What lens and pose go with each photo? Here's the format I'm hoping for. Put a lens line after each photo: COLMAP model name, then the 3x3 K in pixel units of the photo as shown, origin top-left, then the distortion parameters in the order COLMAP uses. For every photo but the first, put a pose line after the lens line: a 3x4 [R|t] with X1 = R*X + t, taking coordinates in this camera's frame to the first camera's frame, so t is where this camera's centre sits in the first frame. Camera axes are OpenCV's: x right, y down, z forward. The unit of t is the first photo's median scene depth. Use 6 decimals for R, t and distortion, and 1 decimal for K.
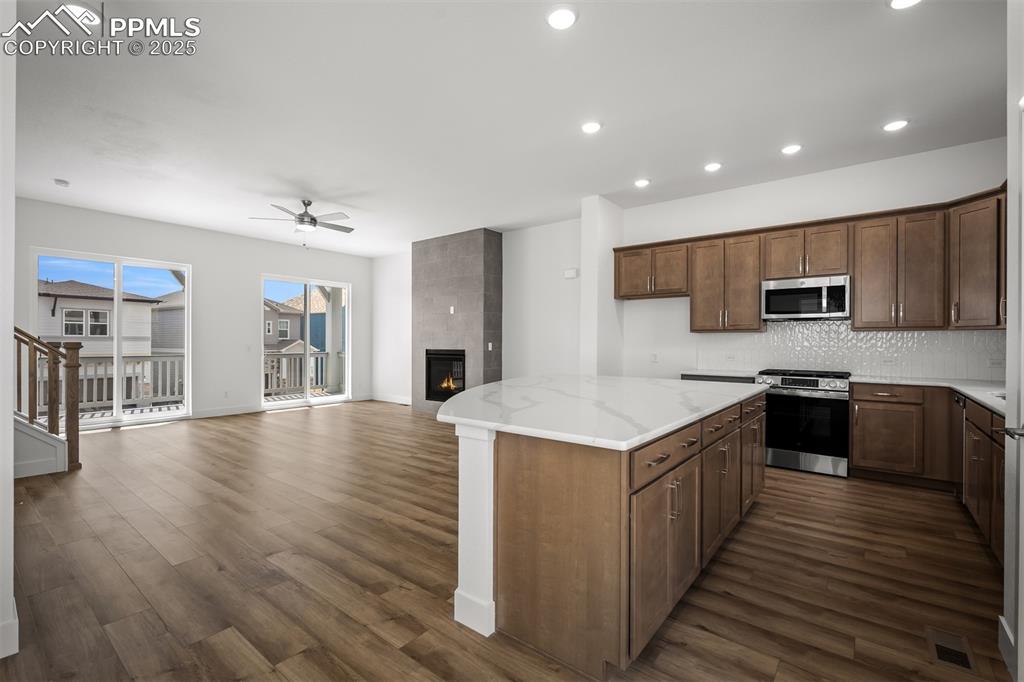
lens RADIAL K [[455.5, 0, 512.0], [0, 455.5, 341.0], [0, 0, 1]] dist [-0.002470, -0.000033]
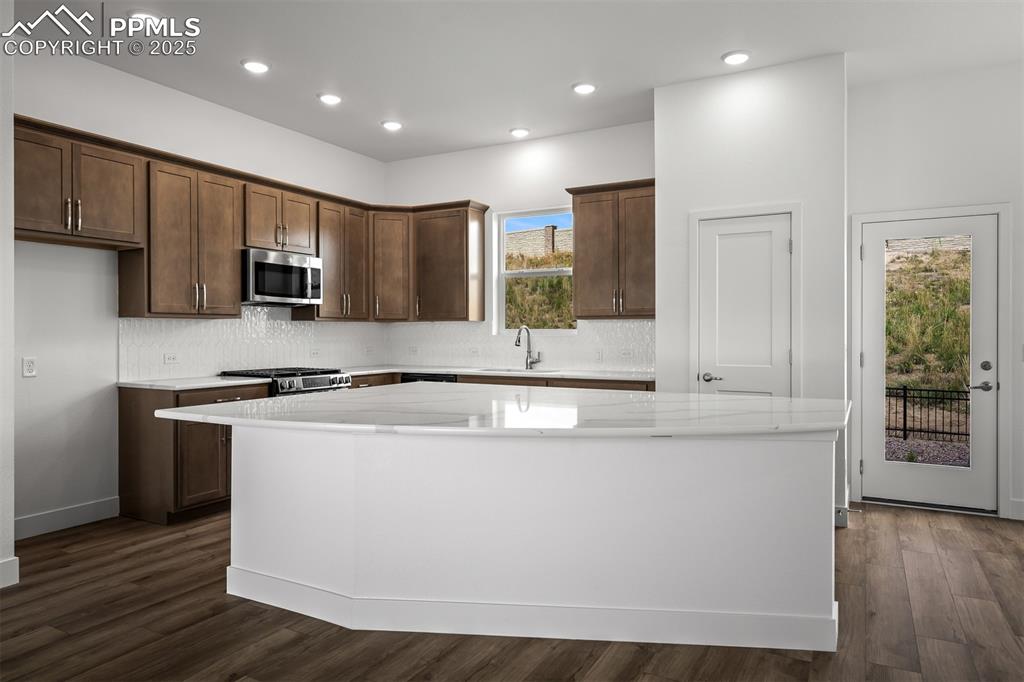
lens RADIAL K [[643.5, 0, 512.0], [0, 643.5, 341.0], [0, 0, 1]] dist [-0.000491, 0.000557]
pose [[-0.167844, -0.018391, 0.985642, -0.558805], [-0.001675, 0.999830, 0.018370, -0.005622], [-0.985812, 0.001432, -0.167846, 0.824298]]
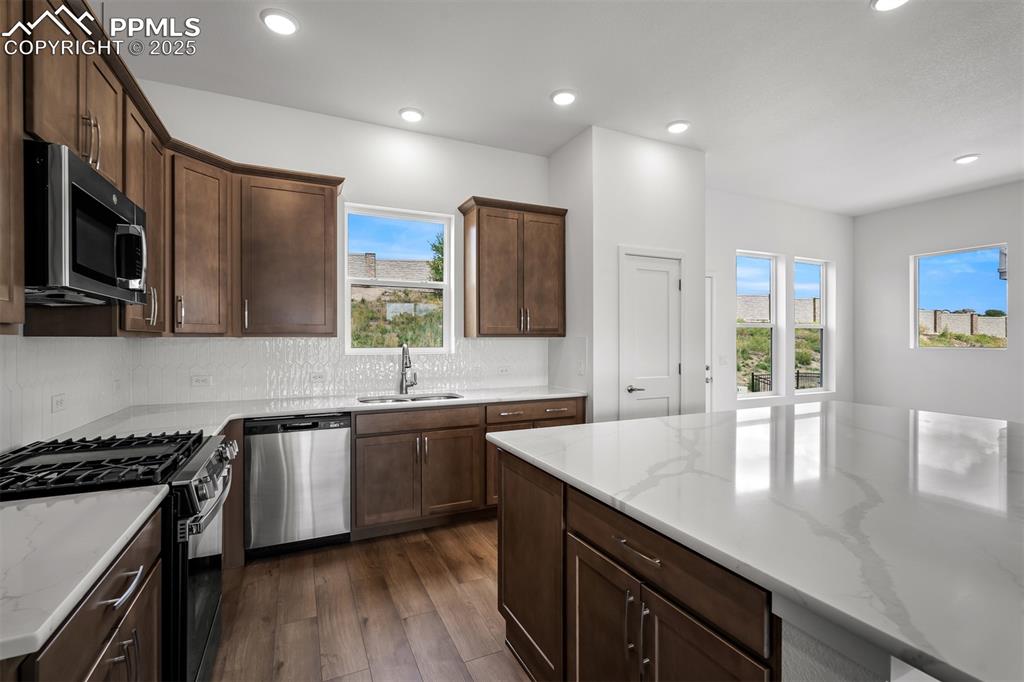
lens RADIAL K [[455.5, 0, 512.0], [0, 455.5, 341.0], [0, 0, 1]] dist [-0.002470, -0.000033]
pose [[-0.892961, -0.005301, 0.450103, 0.213310], [-0.004203, 0.999985, 0.003439, -0.020933], [-0.450114, 0.001180, -0.892970, 1.205192]]
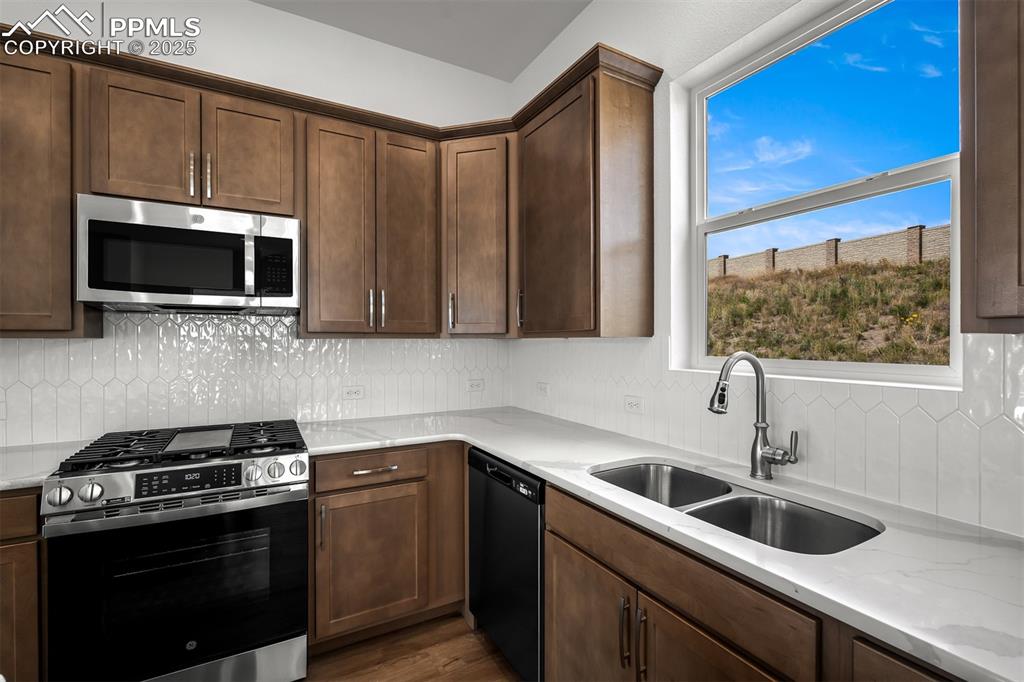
lens RADIAL K [[455.5, 0, 512.0], [0, 455.5, 341.0], [0, 0, 1]] dist [-0.002470, -0.000033]
pose [[0.376158, -0.006323, 0.926534, 0.380898], [-0.000039, 0.999977, 0.006840, -0.022637], [-0.926556, -0.002609, 0.376149, 0.608077]]
